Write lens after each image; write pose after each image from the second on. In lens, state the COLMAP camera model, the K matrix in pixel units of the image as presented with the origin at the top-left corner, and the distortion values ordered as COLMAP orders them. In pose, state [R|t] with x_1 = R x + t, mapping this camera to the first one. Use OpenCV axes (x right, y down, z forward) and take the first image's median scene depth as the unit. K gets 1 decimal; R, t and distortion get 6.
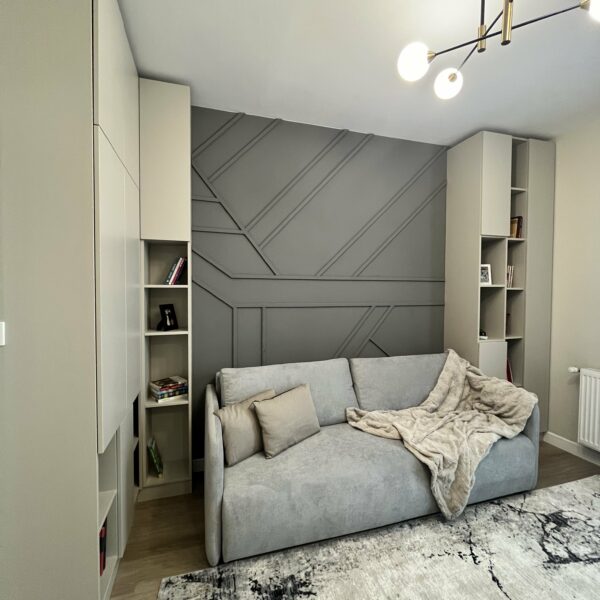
lens RADIAL K [[320.4, 0, 300.7], [0, 320.4, 302.1], [0, 0, 1]] dist [0.004328, -0.002618]
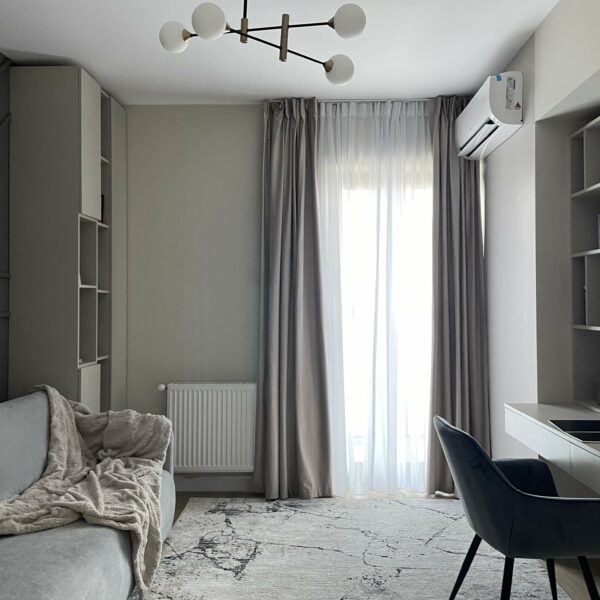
lens RADIAL K [[610.7, 0, 298.8], [0, 610.7, 299.7], [0, 0, 1]] dist [0.016692, 0.000000]
pose [[0.295151, 0.012454, 0.955369, -0.673099], [0.036714, 0.999029, -0.024366, 0.033660], [-0.954745, 0.042267, 0.294407, 0.185103]]
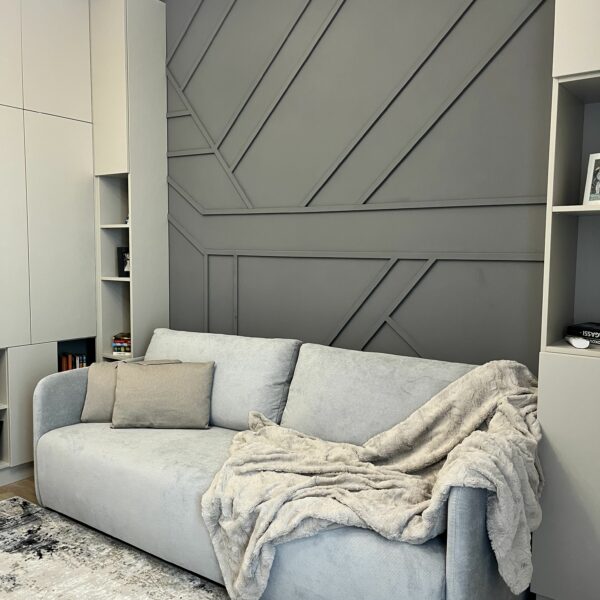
lens RADIAL K [[612.8, 0, 300.0], [0, 612.8, 302.3], [0, 0, 1]] dist [0.023935, 0.000000]
pose [[0.607611, 0.074803, -0.790705, 1.235203], [-0.038967, 0.997164, 0.064390, 0.032064], [0.793278, -0.008313, 0.608802, 0.354996]]
